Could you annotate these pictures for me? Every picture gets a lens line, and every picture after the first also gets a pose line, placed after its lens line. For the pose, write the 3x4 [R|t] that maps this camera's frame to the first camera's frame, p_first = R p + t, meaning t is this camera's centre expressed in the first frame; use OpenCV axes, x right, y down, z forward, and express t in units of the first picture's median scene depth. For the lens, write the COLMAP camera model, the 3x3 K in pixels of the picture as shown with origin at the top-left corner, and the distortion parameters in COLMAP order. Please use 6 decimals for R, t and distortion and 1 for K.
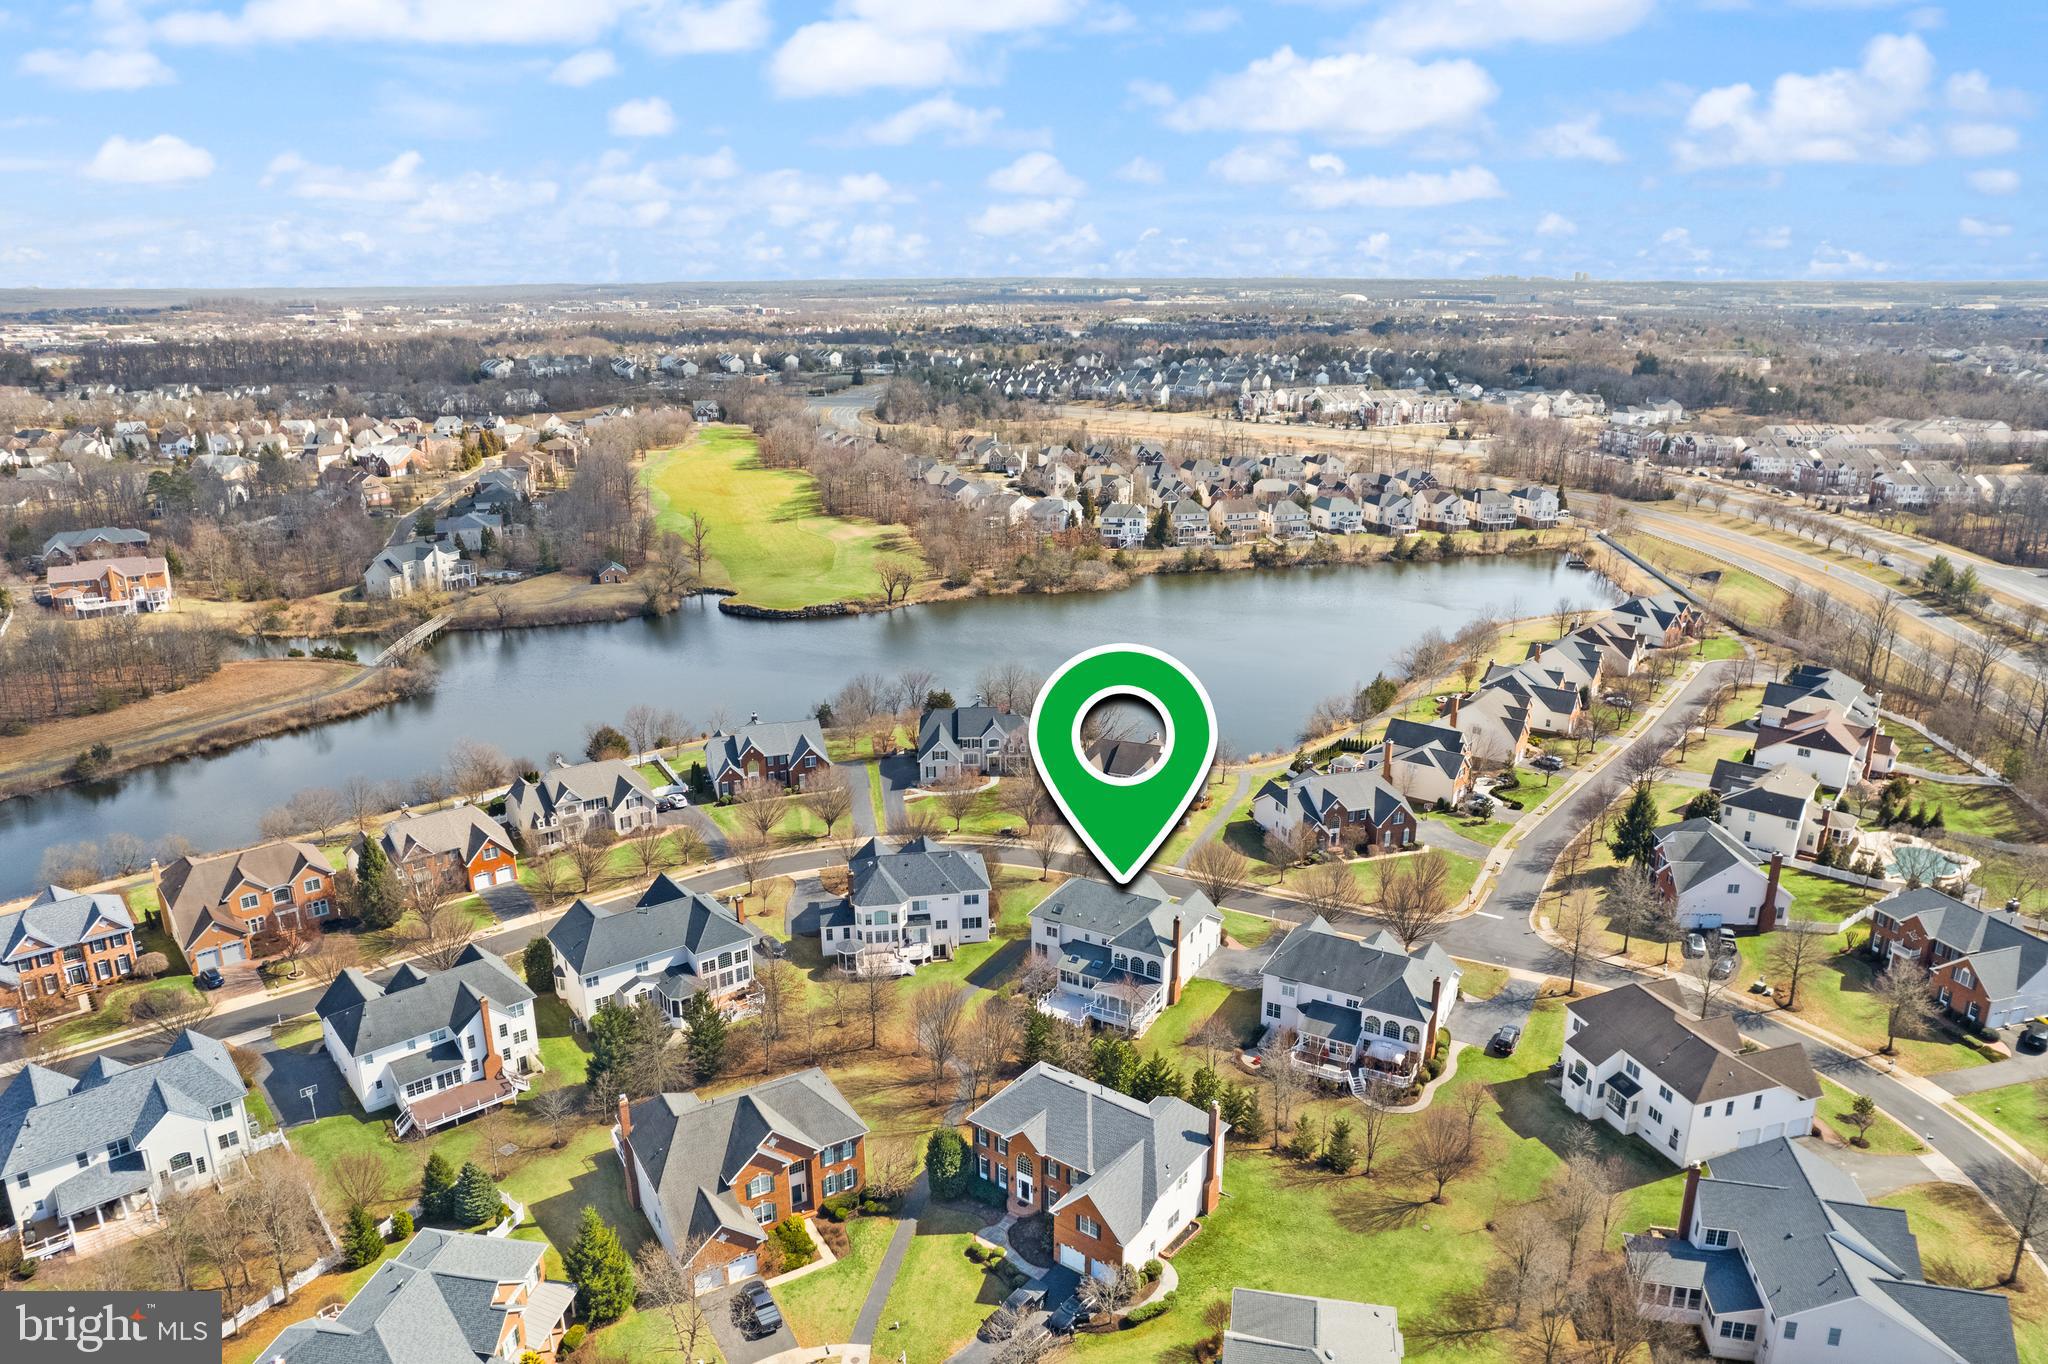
lens RADIAL K [[1322.4, 0, 1021.6], [0, 1322.4, 683.6], [0, 0, 1]] dist [-0.074215, 0.069660]
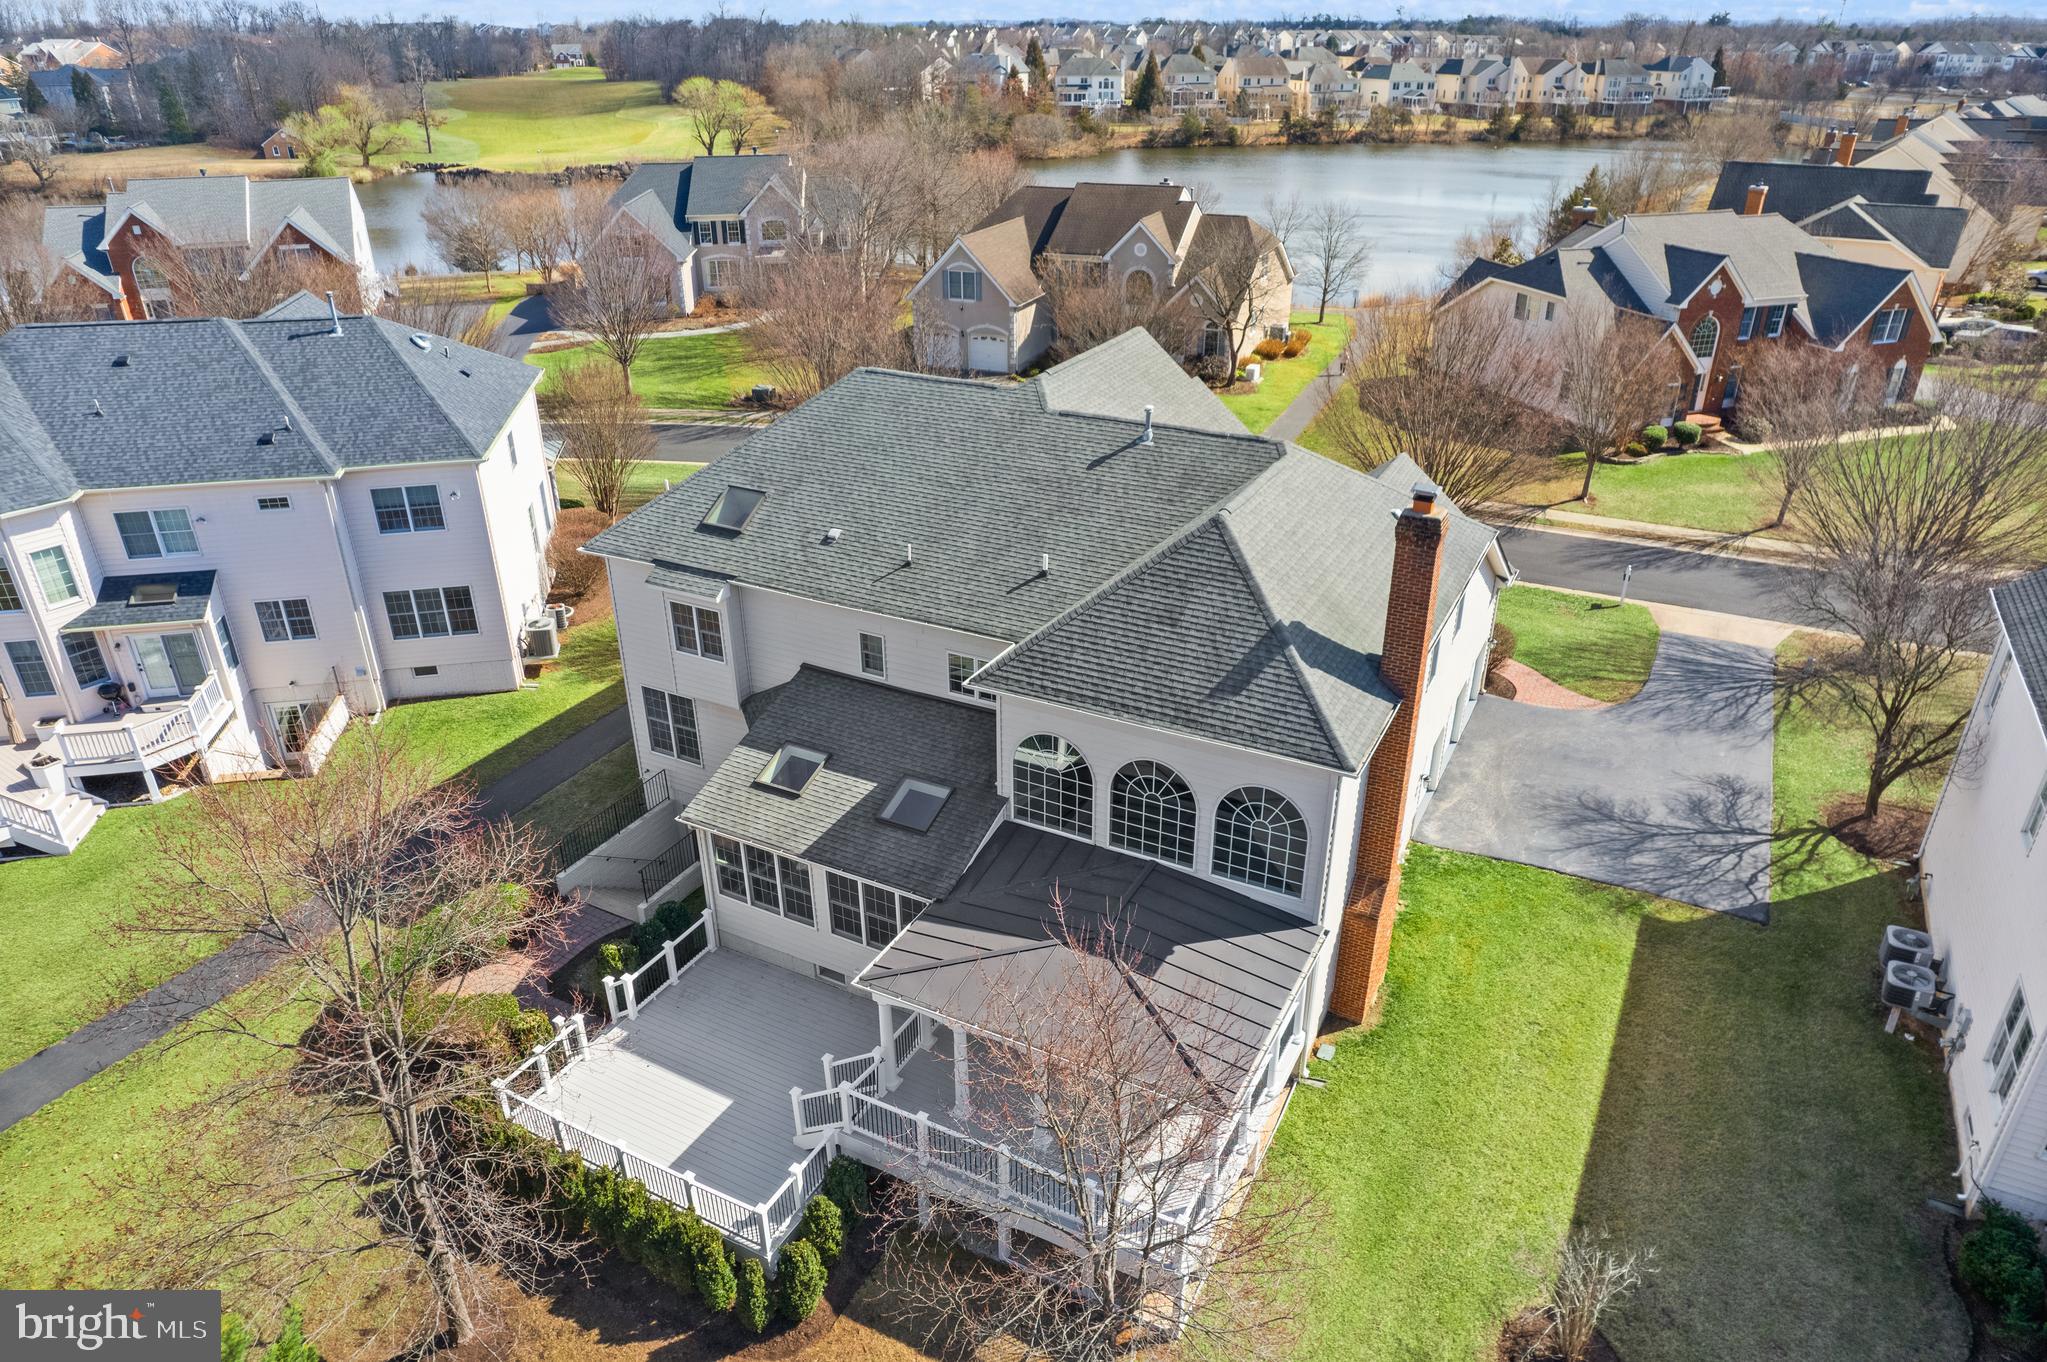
lens RADIAL K [[1321.8, 0, 1021.1], [0, 1321.8, 682.6], [0, 0, 1]] dist [-0.074215, 0.069660]
pose [[0.999670, -0.014846, 0.020970, 0.053374], [0.010938, 0.984423, 0.175478, 0.132125], [-0.023249, -0.175191, 0.984260, 0.657008]]
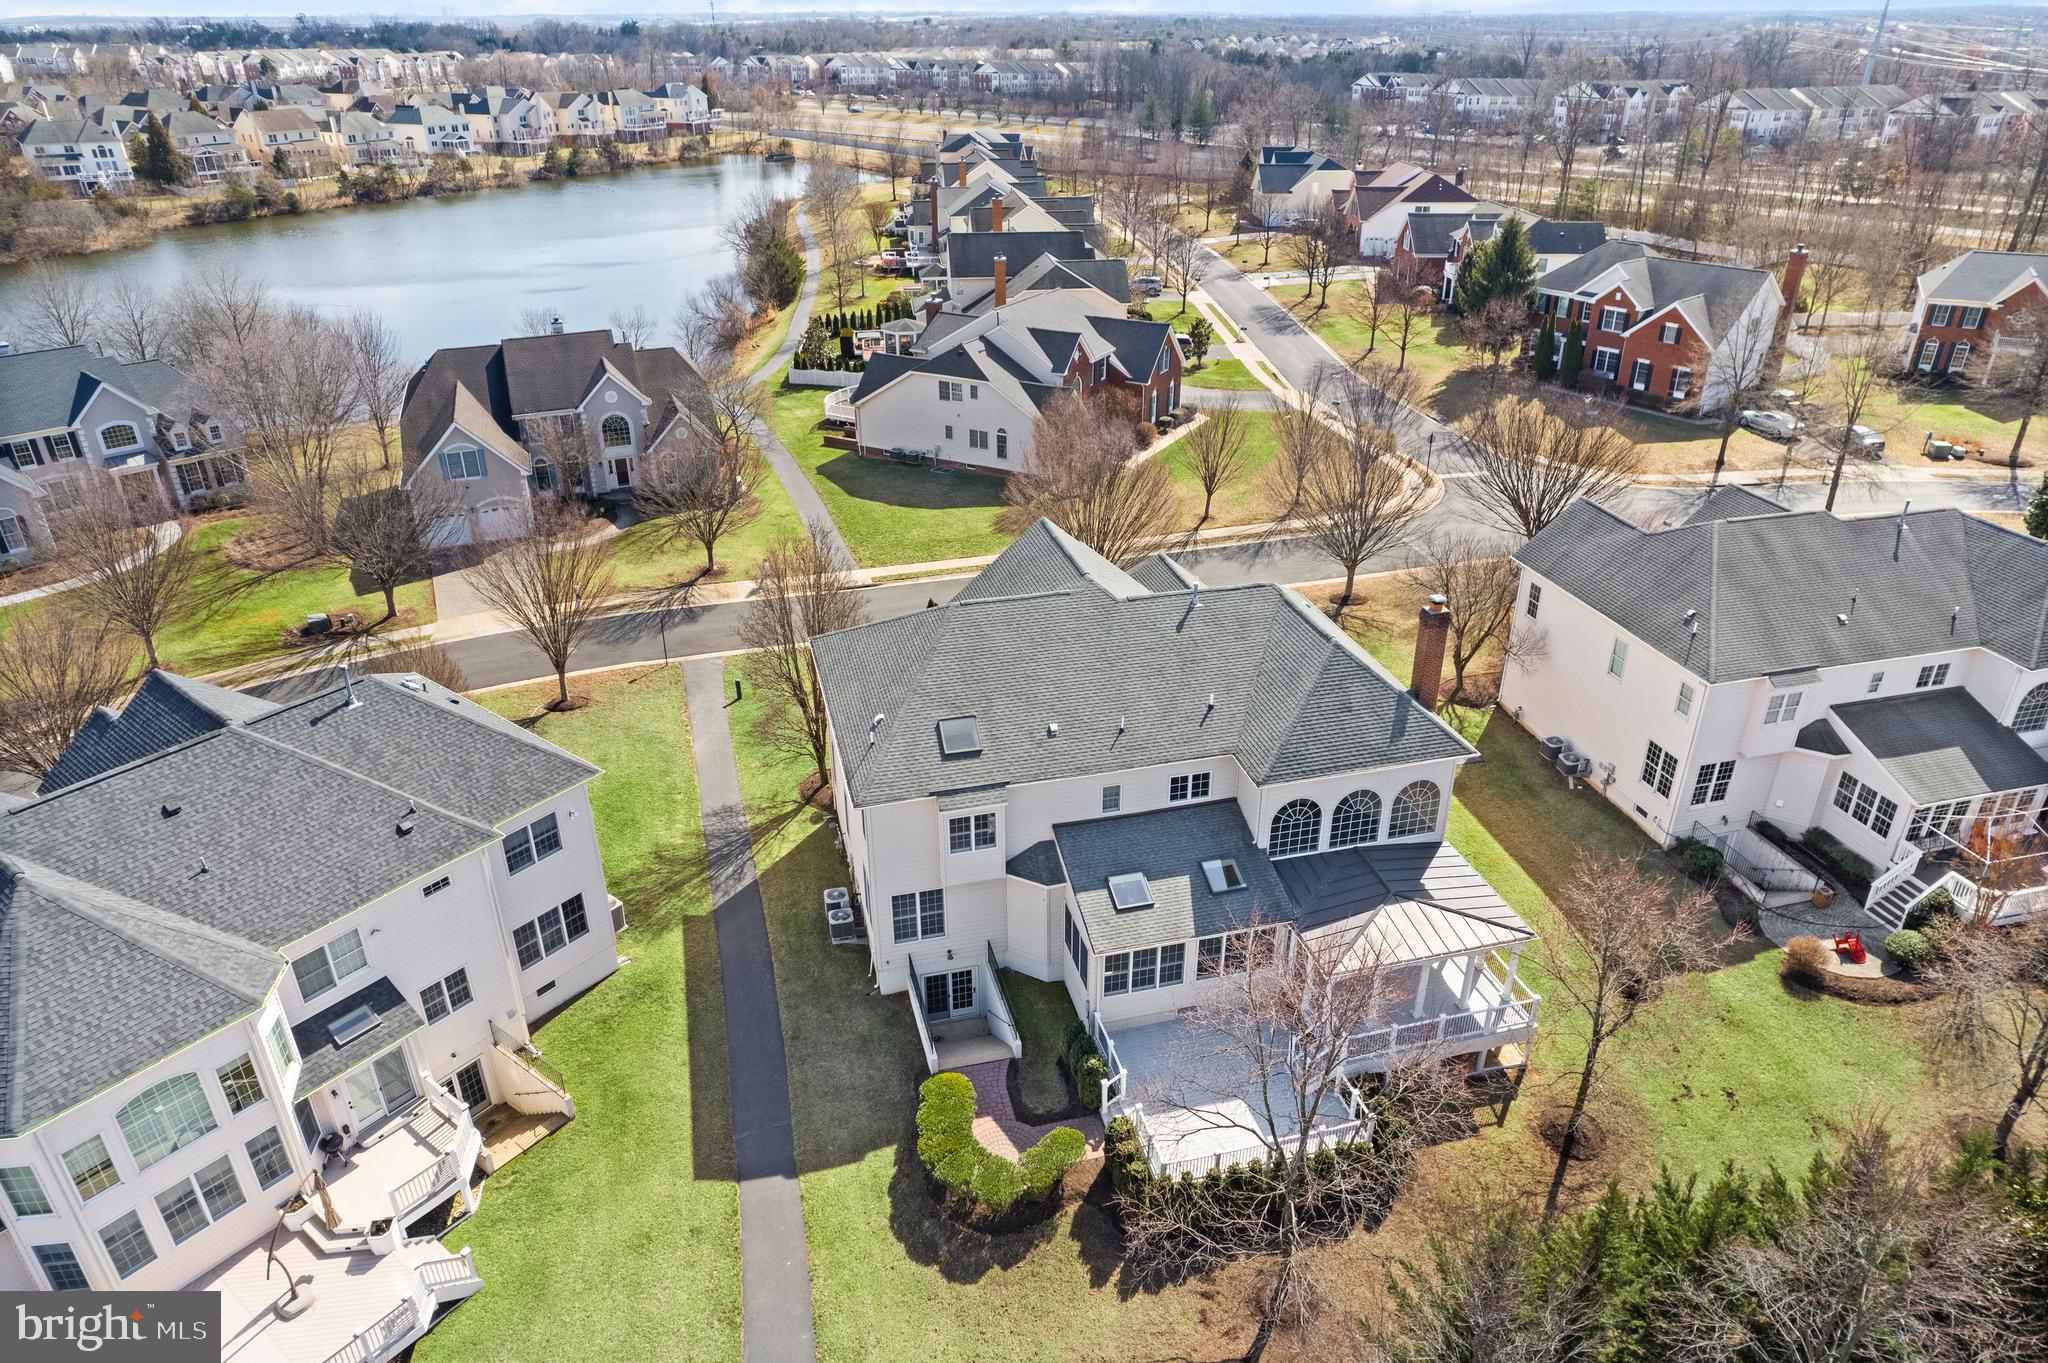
lens RADIAL K [[1322.4, 0, 1021.6], [0, 1322.4, 683.1], [0, 0, 1]] dist [-0.074215, 0.069660]
pose [[0.726208, -0.318277, 0.609361, -0.092078], [0.204077, 0.946226, 0.251016, 0.081852], [-0.656486, -0.057933, 0.752110, 0.655453]]
